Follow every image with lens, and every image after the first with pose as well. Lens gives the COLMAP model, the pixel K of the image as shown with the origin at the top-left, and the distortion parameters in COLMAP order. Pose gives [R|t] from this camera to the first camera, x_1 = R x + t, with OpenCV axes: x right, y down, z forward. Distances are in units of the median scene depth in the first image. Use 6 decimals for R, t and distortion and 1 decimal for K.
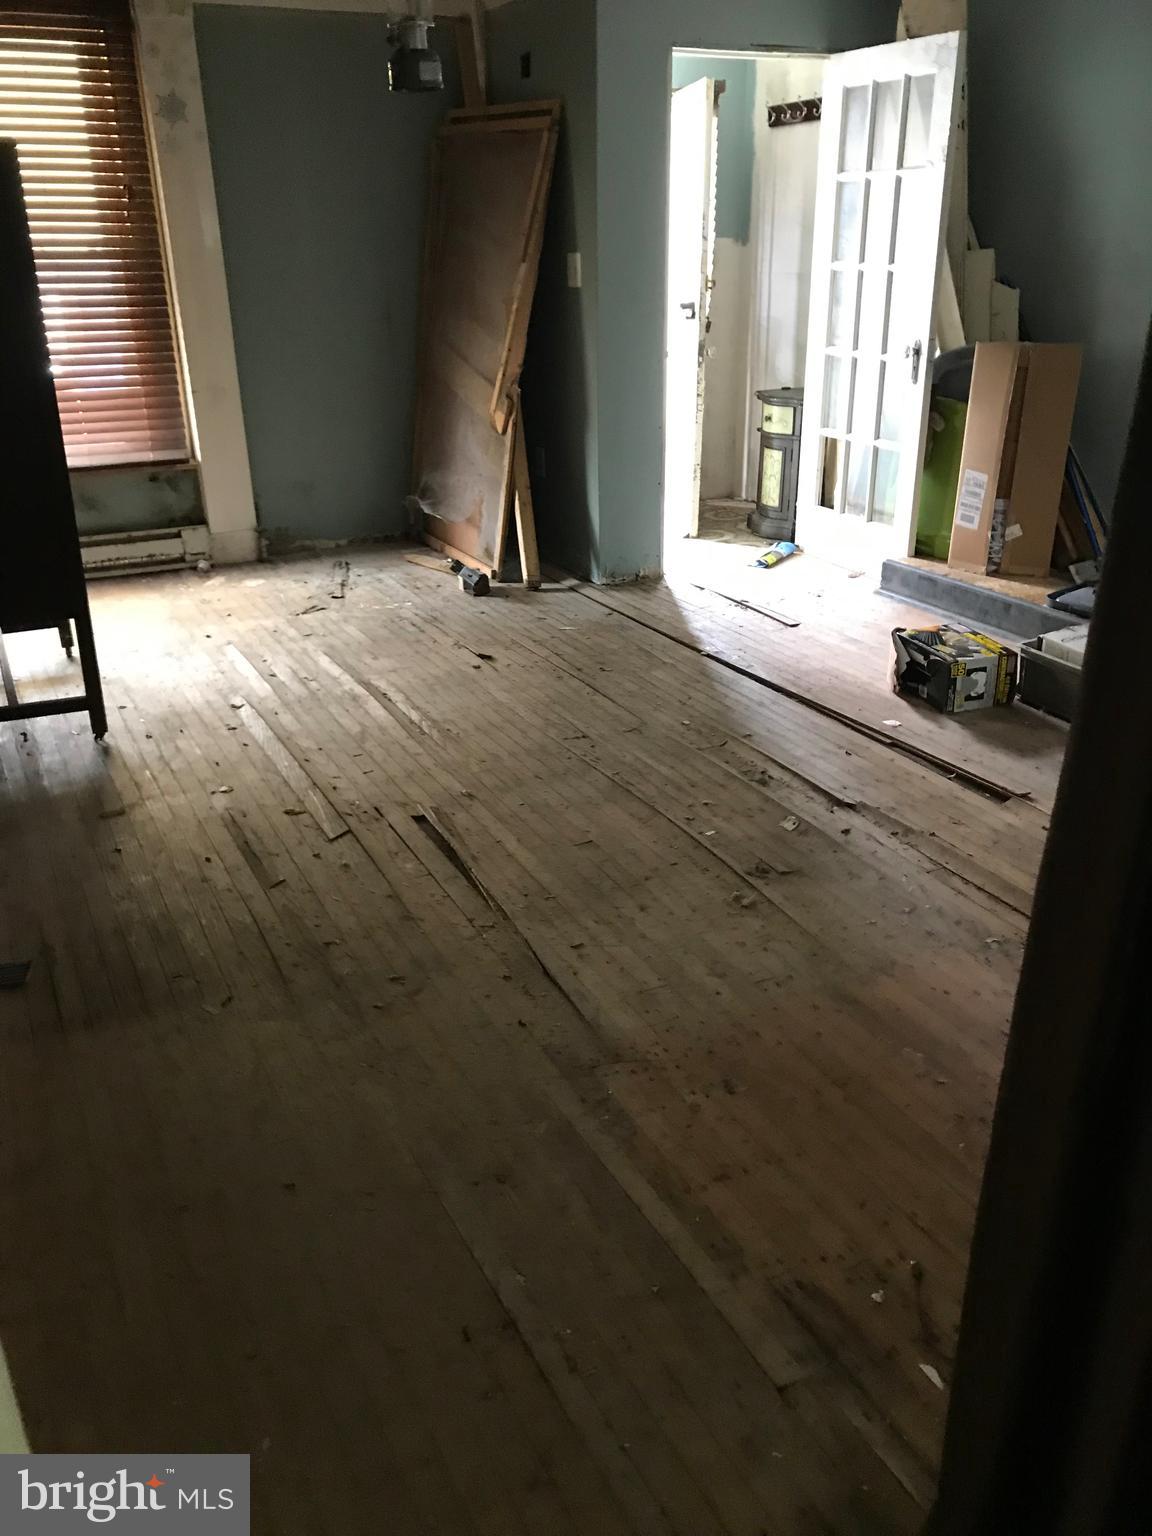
lens RADIAL K [[1267.9, 0, 587.9], [0, 1267.9, 768.3], [0, 0, 1]] dist [0.041618, -0.068455]
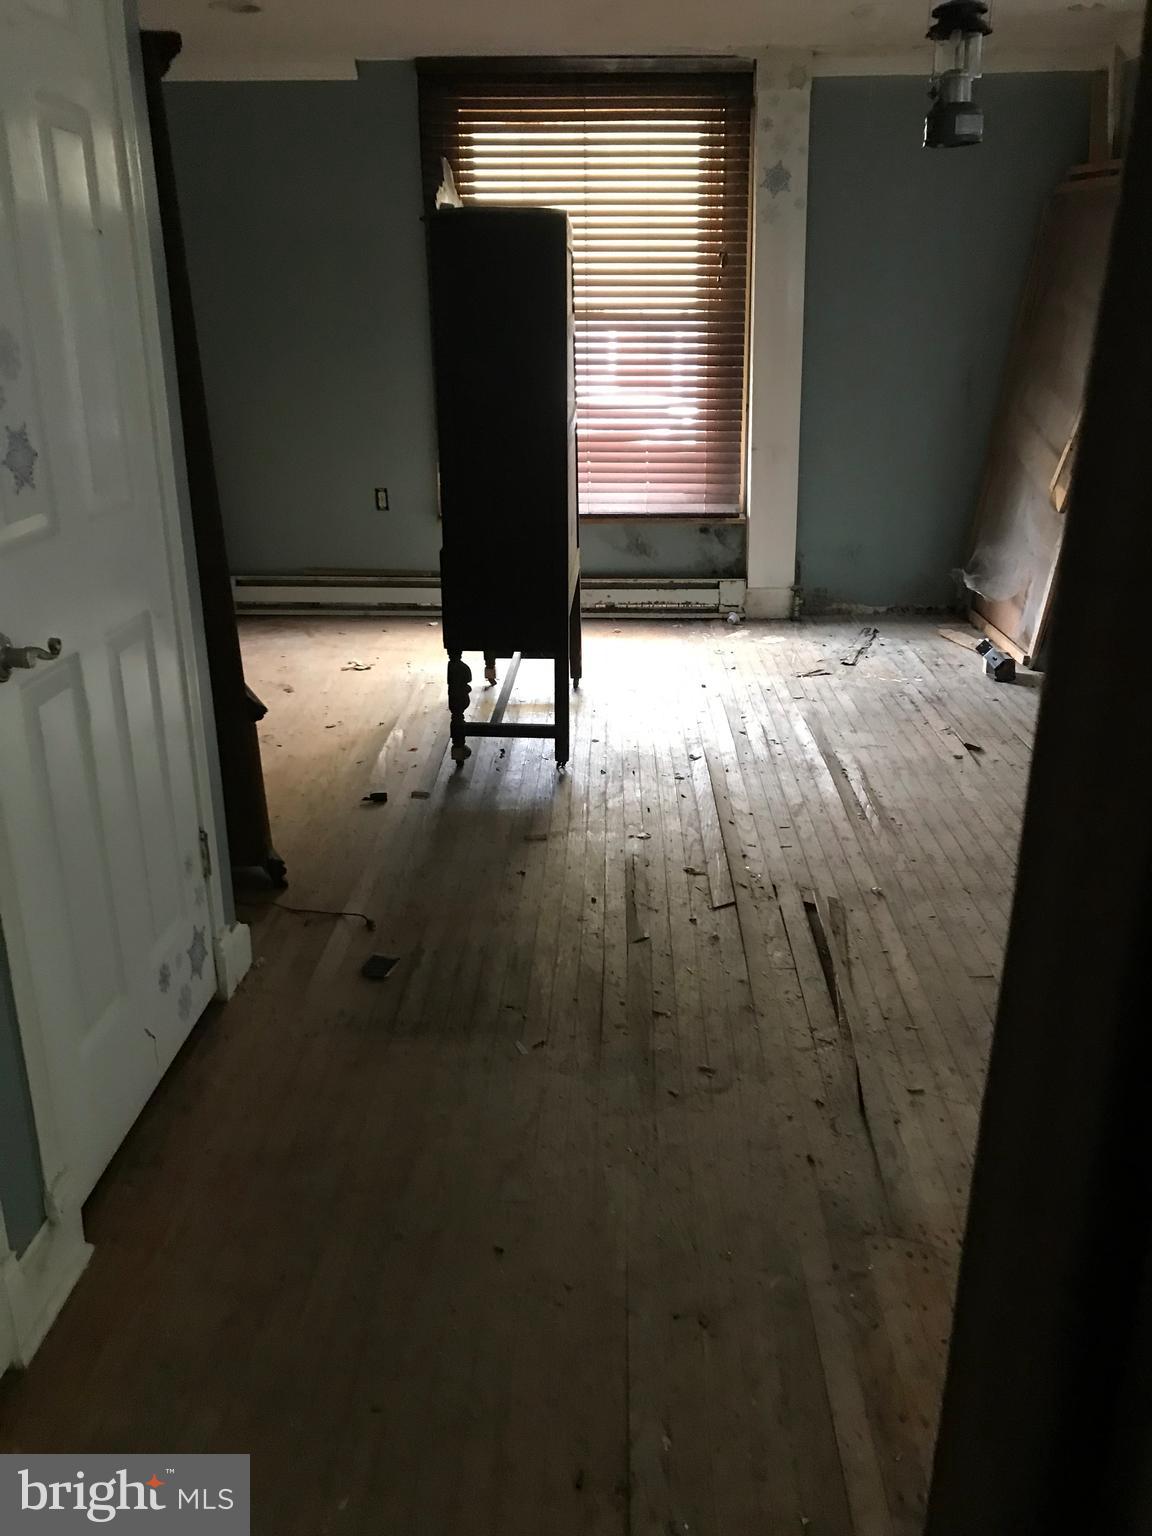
lens RADIAL K [[1267.9, 0, 571.4], [0, 1267.9, 756.8], [0, 0, 1]] dist [0.041618, -0.068455]
pose [[0.869629, 0.163335, -0.465905, 0.112297], [-0.188333, 0.982079, -0.007236, -0.024746], [0.456374, 0.094038, 0.884805, 0.069847]]
